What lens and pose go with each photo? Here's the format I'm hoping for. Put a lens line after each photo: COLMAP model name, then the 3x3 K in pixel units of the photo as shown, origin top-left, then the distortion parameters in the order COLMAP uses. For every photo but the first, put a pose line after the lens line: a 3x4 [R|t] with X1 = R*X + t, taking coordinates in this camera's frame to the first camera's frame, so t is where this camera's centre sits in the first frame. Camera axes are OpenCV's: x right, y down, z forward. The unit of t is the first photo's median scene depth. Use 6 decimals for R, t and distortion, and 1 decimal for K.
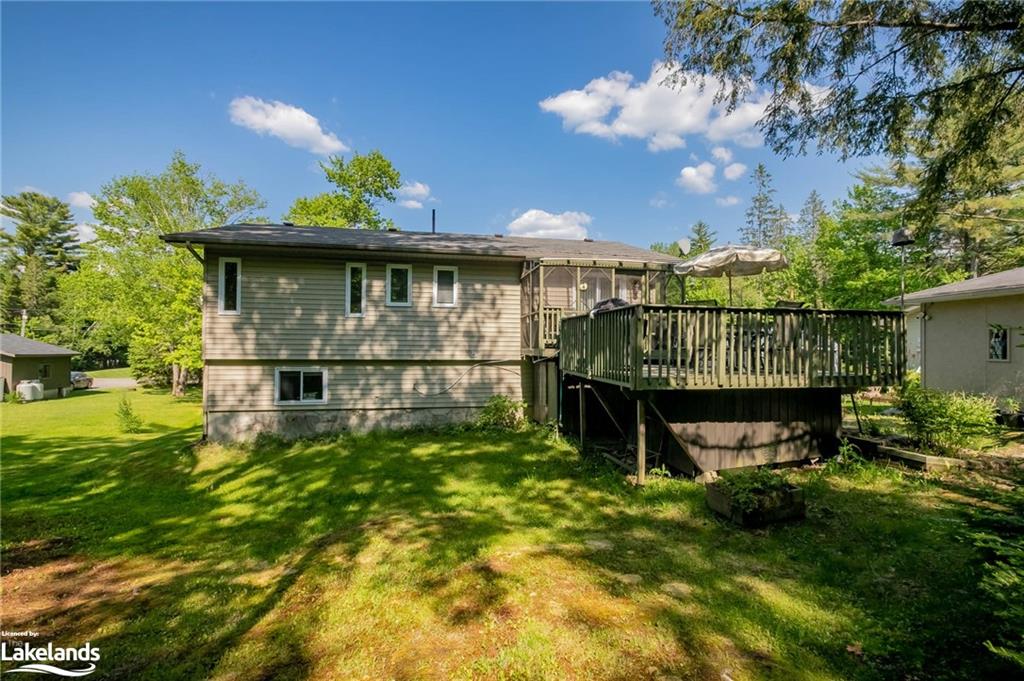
lens RADIAL K [[456.0, 0, 514.7], [0, 456.0, 344.6], [0, 0, 1]] dist [0.006381, -0.002028]
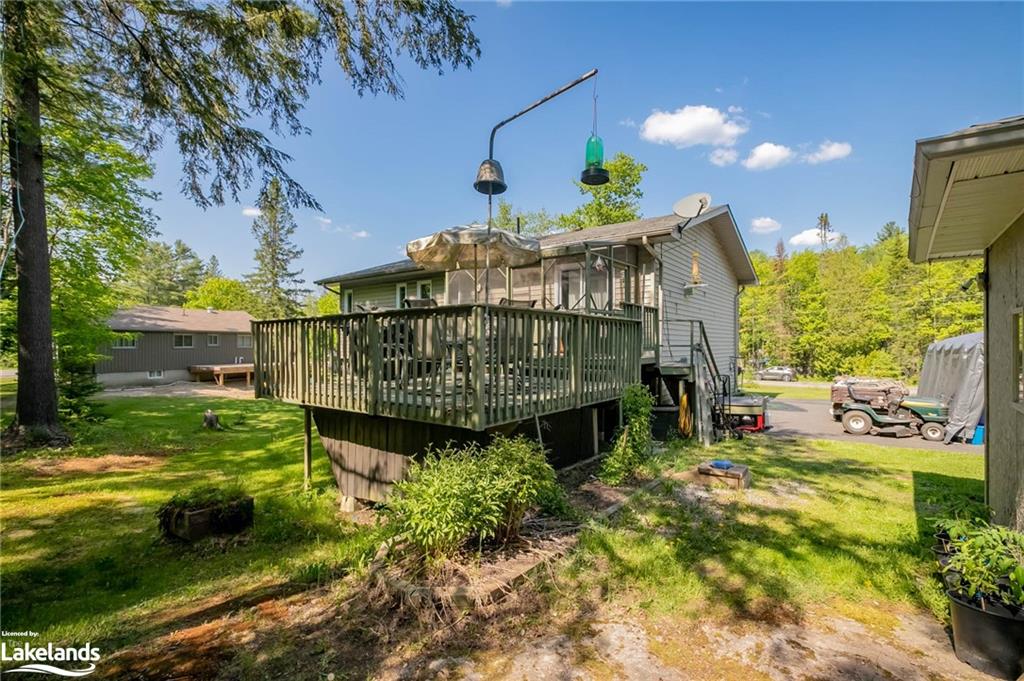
lens RADIAL K [[456.0, 0, 515.3], [0, 456.0, 345.6], [0, 0, 1]] dist [0.006381, -0.002028]
pose [[0.675448, -0.002535, -0.737404, 0.774486], [0.010805, 0.999921, 0.006459, -0.013281], [0.737329, -0.012330, 0.675422, 0.377719]]
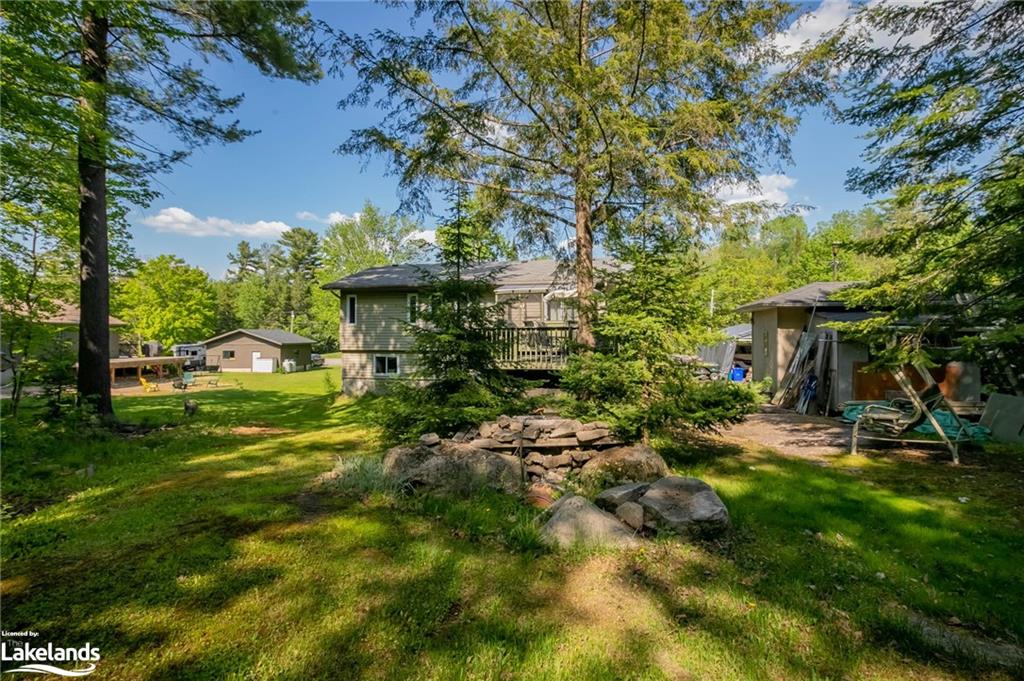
lens RADIAL K [[456.0, 0, 512.9], [0, 456.0, 330.2], [0, 0, 1]] dist [0.006381, -0.002028]
pose [[0.927049, -0.010106, -0.374803, 0.627922], [0.011013, 0.999939, 0.000279, -0.038474], [0.374778, -0.004387, 0.927104, -0.434787]]
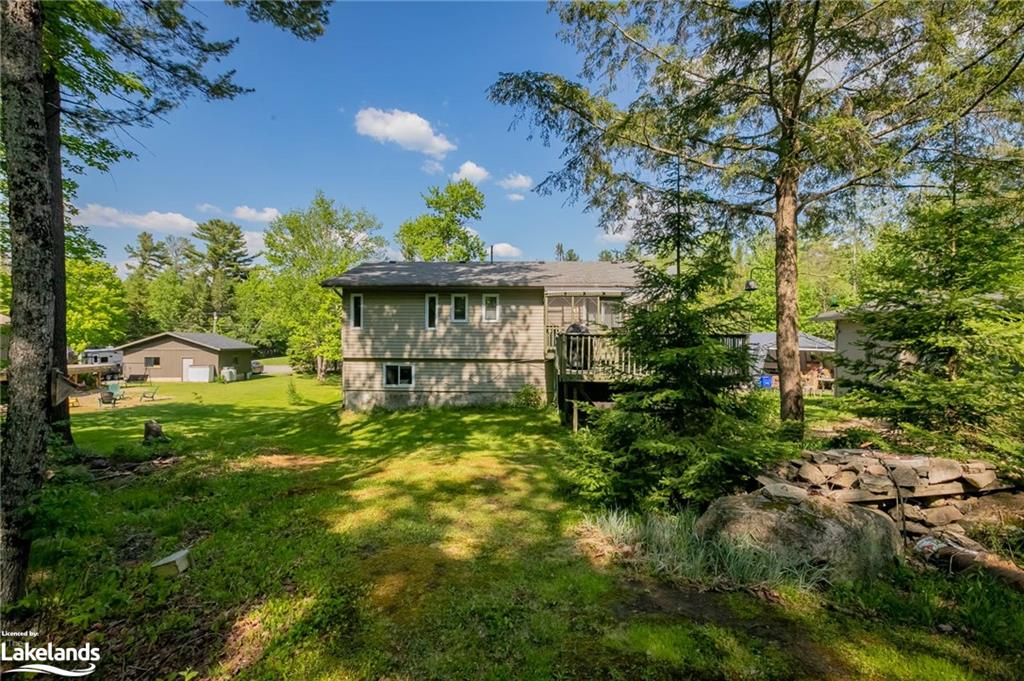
lens RADIAL K [[456.0, 0, 512.1], [0, 456.0, 343.3], [0, 0, 1]] dist [0.006381, -0.002028]
pose [[0.974157, 0.002074, -0.225864, 0.242785], [0.001823, 0.999853, 0.017044, -0.041214], [0.225866, -0.017015, 0.974010, -0.395093]]
